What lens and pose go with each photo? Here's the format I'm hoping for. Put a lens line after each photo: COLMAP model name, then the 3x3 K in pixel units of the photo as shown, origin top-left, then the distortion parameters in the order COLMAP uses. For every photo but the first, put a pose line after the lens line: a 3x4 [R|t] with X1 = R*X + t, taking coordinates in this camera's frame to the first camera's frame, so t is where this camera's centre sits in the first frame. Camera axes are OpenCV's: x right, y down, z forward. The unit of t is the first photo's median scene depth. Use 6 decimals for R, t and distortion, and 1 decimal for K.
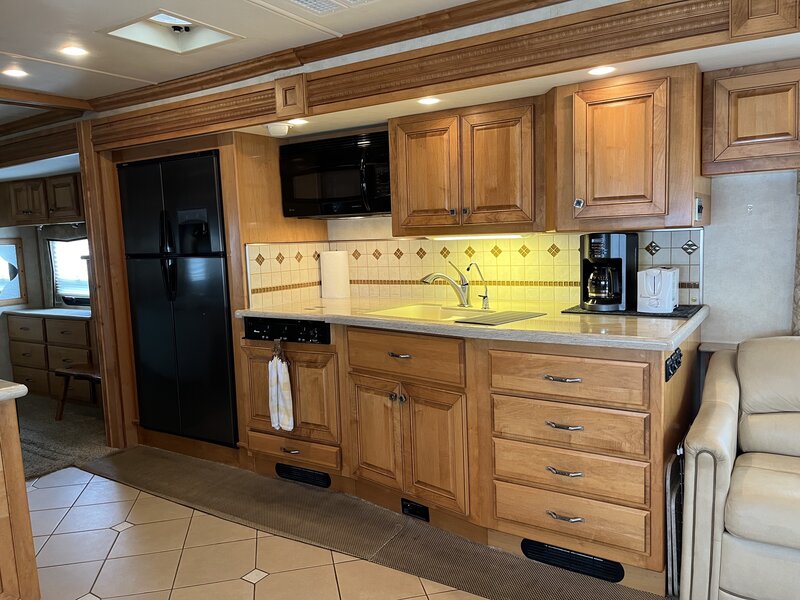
lens RADIAL K [[608.6, 0, 399.3], [0, 608.6, 298.2], [0, 0, 1]] dist [0.065523, -0.083386]
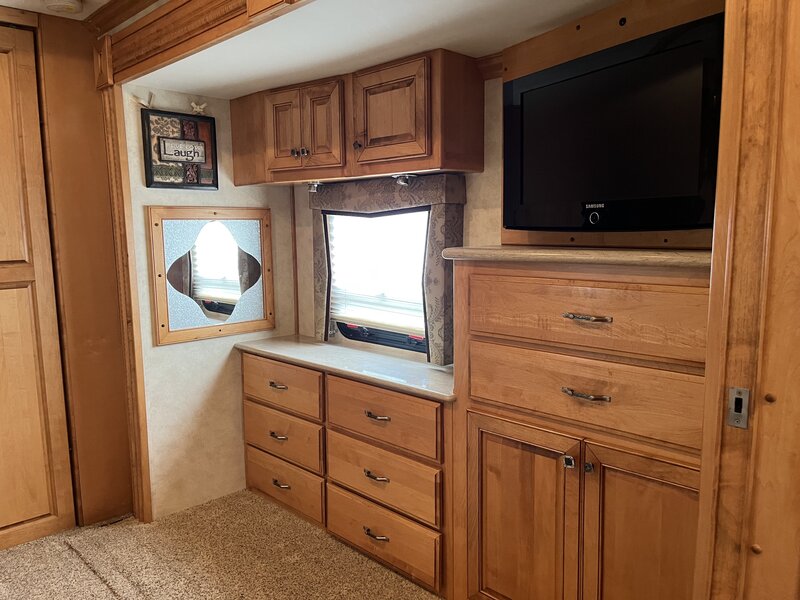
lens RADIAL K [[608.6, 0, 399.3], [0, 608.6, 298.2], [0, 0, 1]] dist [0.065523, -0.083386]
pose [[0.976503, 0.050905, -0.209405, -0.593410], [-0.046872, 0.998608, 0.024177, -0.057396], [0.210345, -0.013794, 0.977530, 0.769951]]
